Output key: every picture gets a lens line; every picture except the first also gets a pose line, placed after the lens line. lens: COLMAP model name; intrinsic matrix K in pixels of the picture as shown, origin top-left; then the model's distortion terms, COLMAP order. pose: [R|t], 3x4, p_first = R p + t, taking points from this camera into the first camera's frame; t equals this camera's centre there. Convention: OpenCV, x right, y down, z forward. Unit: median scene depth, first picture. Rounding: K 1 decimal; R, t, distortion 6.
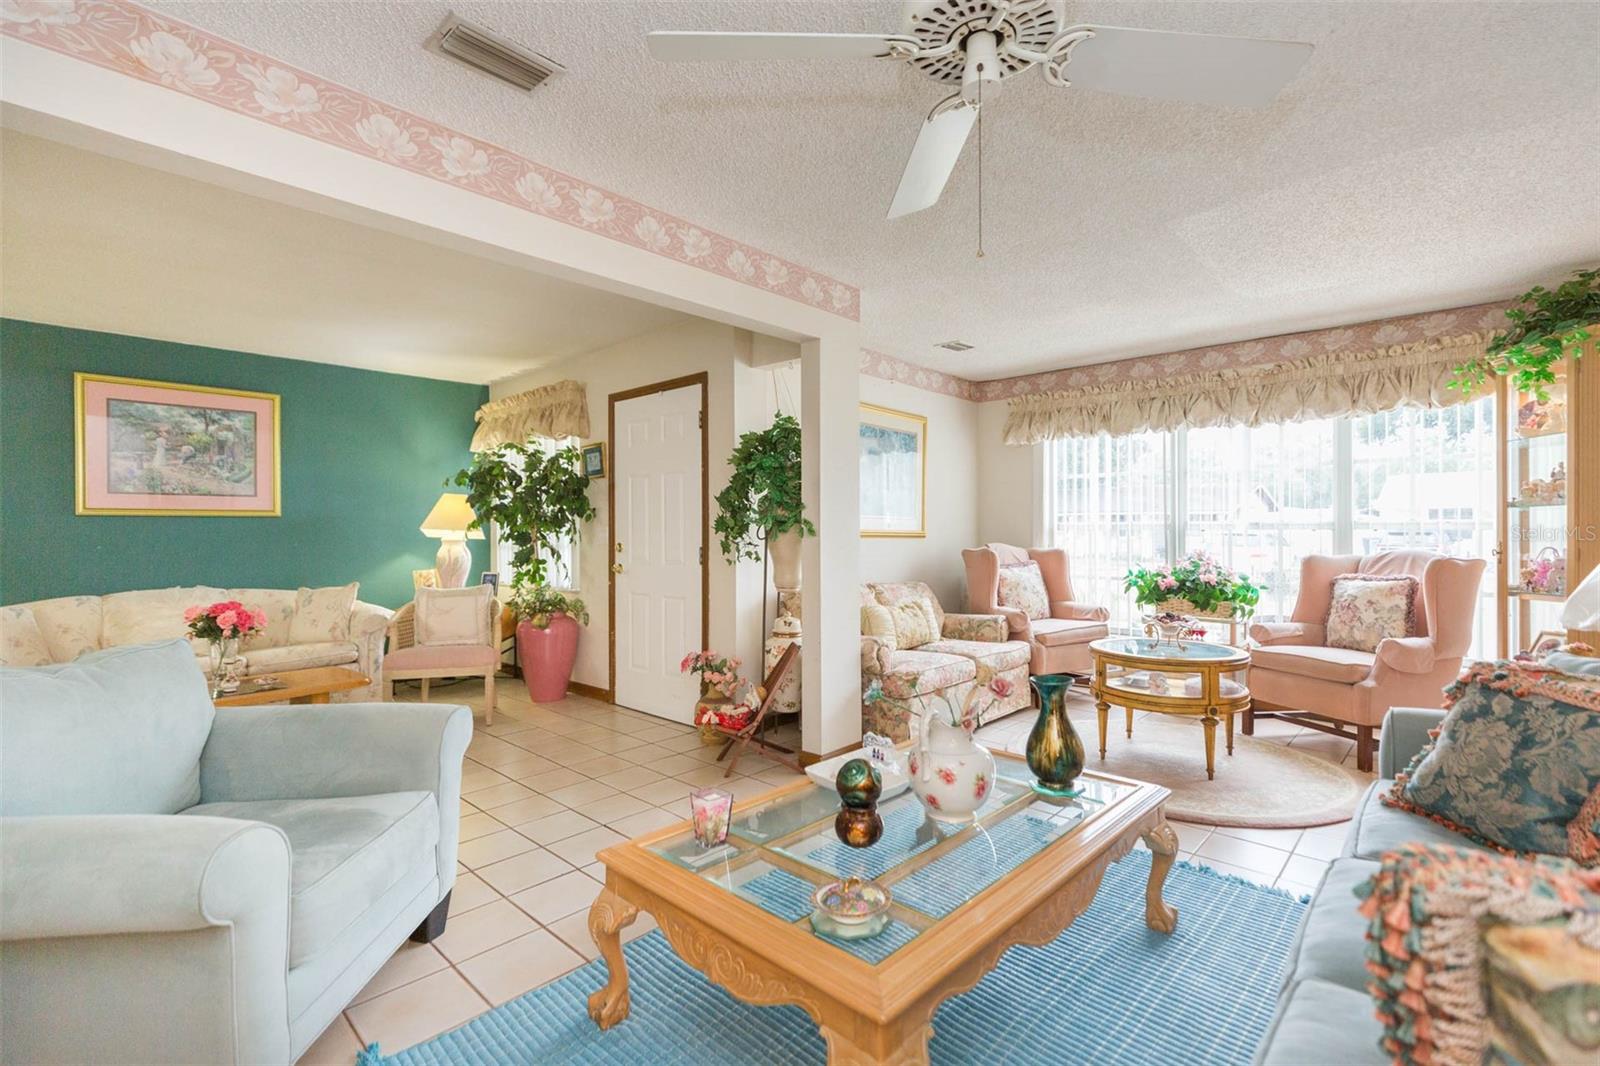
lens RADIAL K [[706.8, 0, 810.6], [0, 706.8, 532.1], [0, 0, 1]] dist [0.004563, -0.000609]
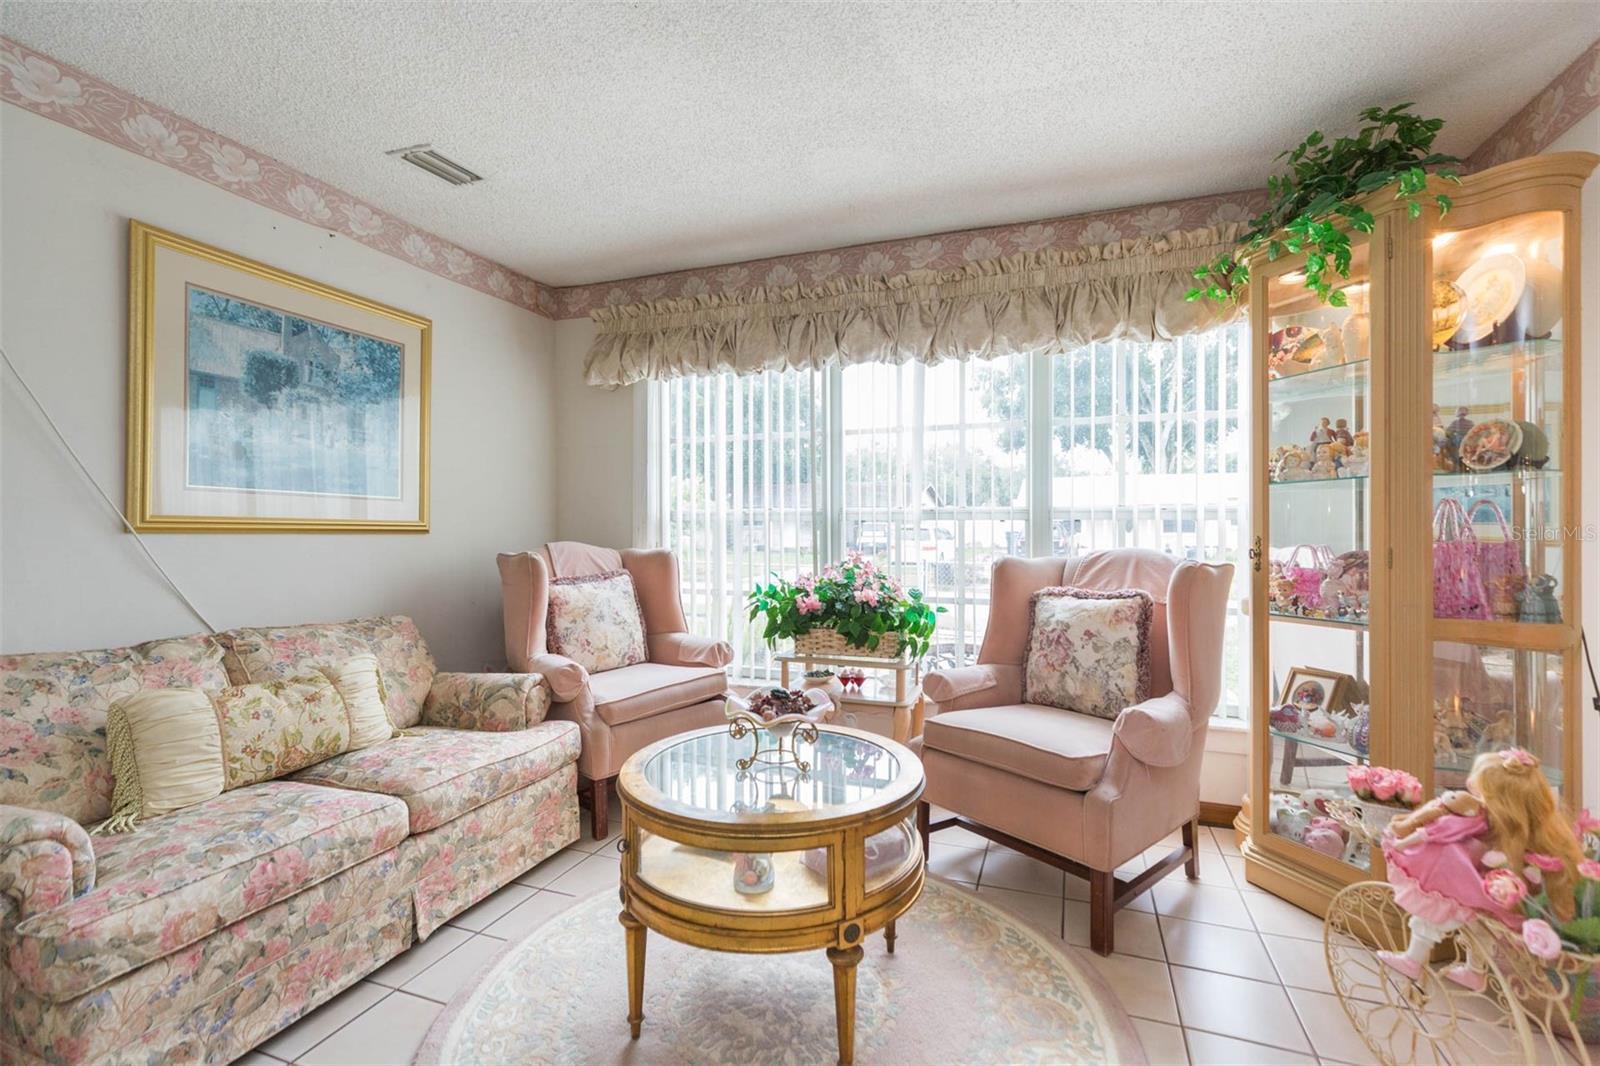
lens RADIAL K [[706.8, 0, 802.3], [0, 706.8, 531.8], [0, 0, 1]] dist [0.004563, -0.000609]
pose [[0.926361, -0.002811, 0.376627, 0.278773], [0.000129, 0.999974, 0.007146, 0.003184], [-0.376638, -0.006571, 0.926337, 0.450143]]
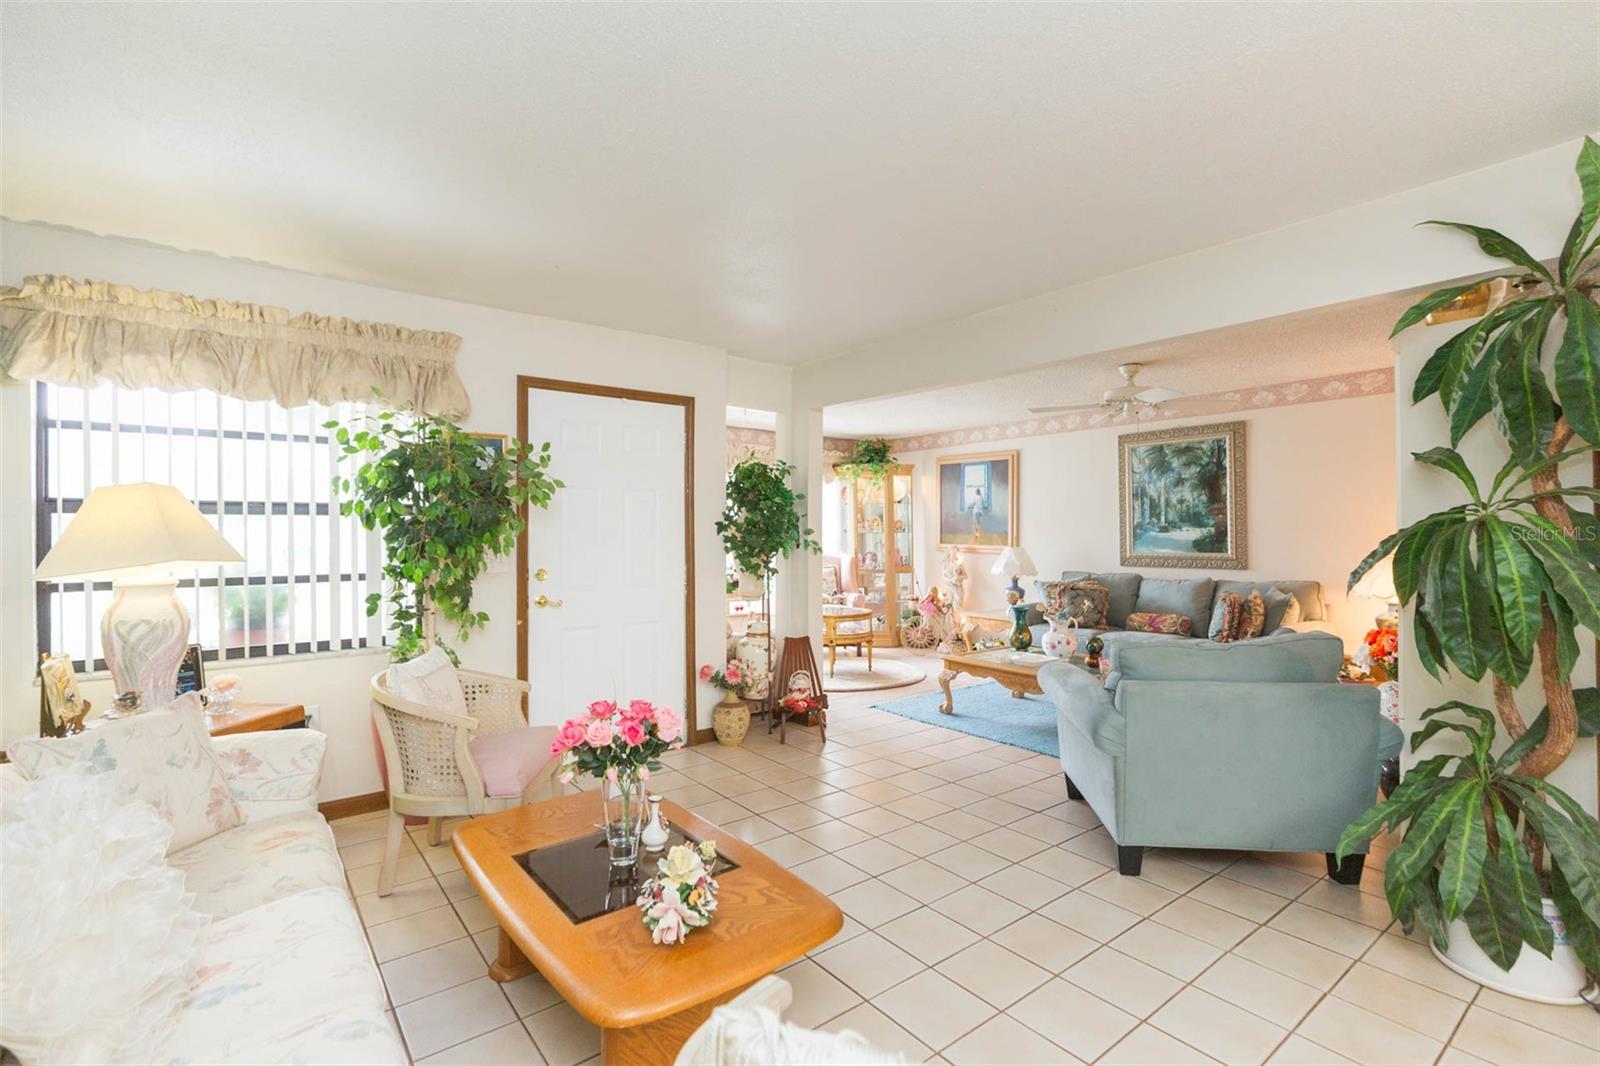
lens RADIAL K [[706.8, 0, 794.9], [0, 706.8, 530.3], [0, 0, 1]] dist [0.004563, -0.000609]
pose [[0.200350, 0.006964, 0.979700, -1.065242], [0.000215, 0.999974, -0.007152, -0.022219], [-0.979724, 0.001644, 0.200344, 0.602124]]
